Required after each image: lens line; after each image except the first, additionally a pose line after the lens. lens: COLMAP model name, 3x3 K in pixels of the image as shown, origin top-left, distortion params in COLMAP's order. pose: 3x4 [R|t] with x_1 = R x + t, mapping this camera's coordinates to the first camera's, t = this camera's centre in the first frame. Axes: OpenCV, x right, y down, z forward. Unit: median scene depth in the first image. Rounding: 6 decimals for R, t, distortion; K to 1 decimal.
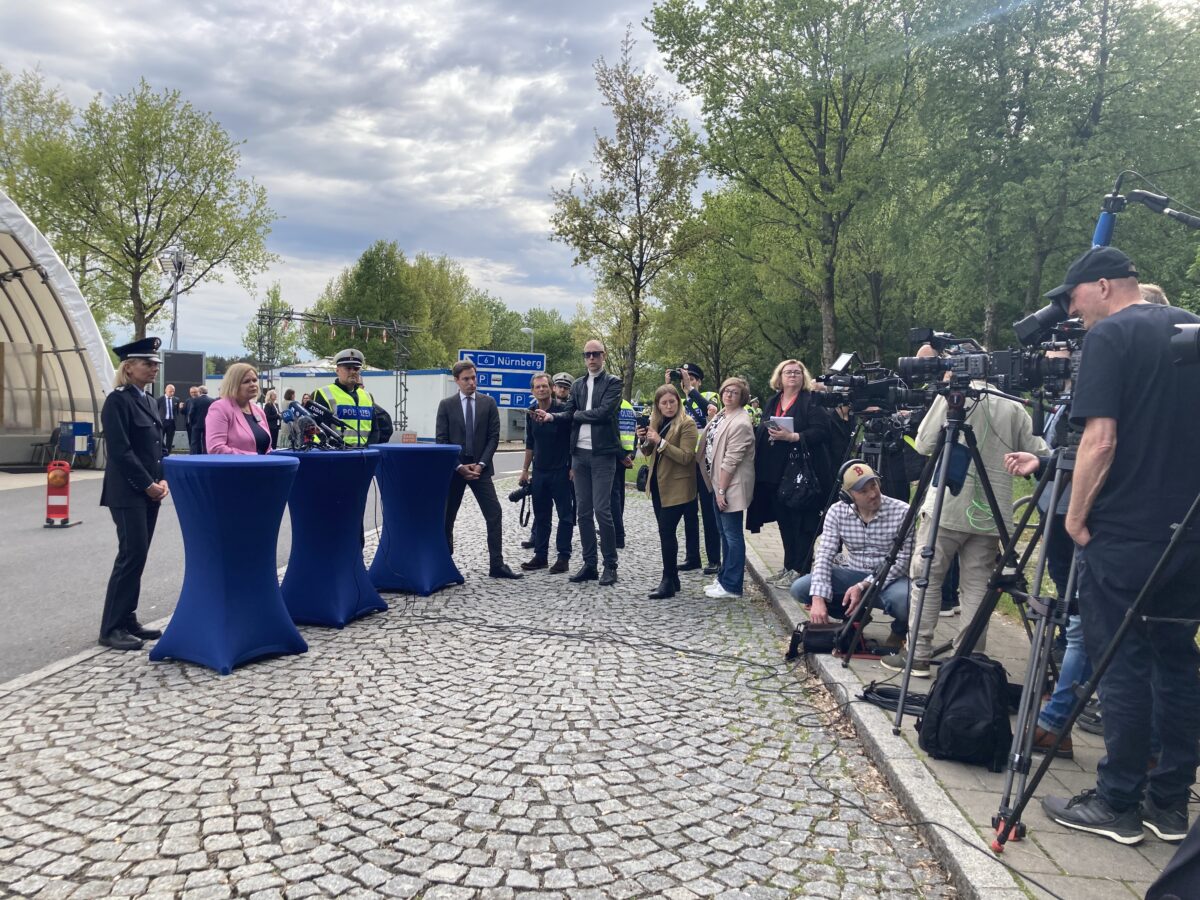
lens RADIAL K [[1006.9, 0, 600.0], [0, 1006.9, 450.0], [0, 0, 1]] dist [0.030997, -0.007920]
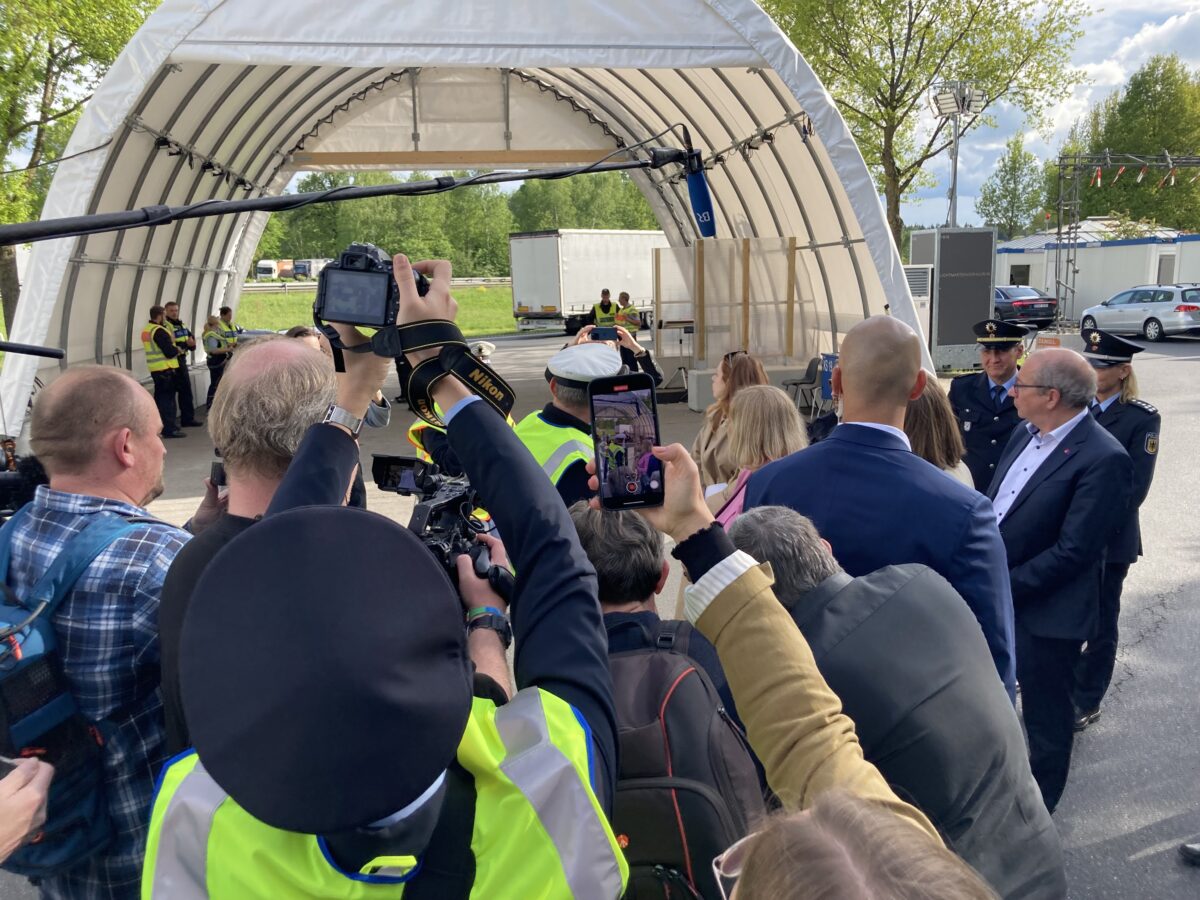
lens RADIAL K [[1006.9, 0, 600.0], [0, 1006.9, 450.0], [0, 0, 1]] dist [0.030997, -0.007920]
pose [[0.789918, 0.056833, -0.610574, -0.149133], [0.022728, 0.992298, 0.121768, -0.031008], [0.612792, -0.110063, 0.782542, 0.239245]]
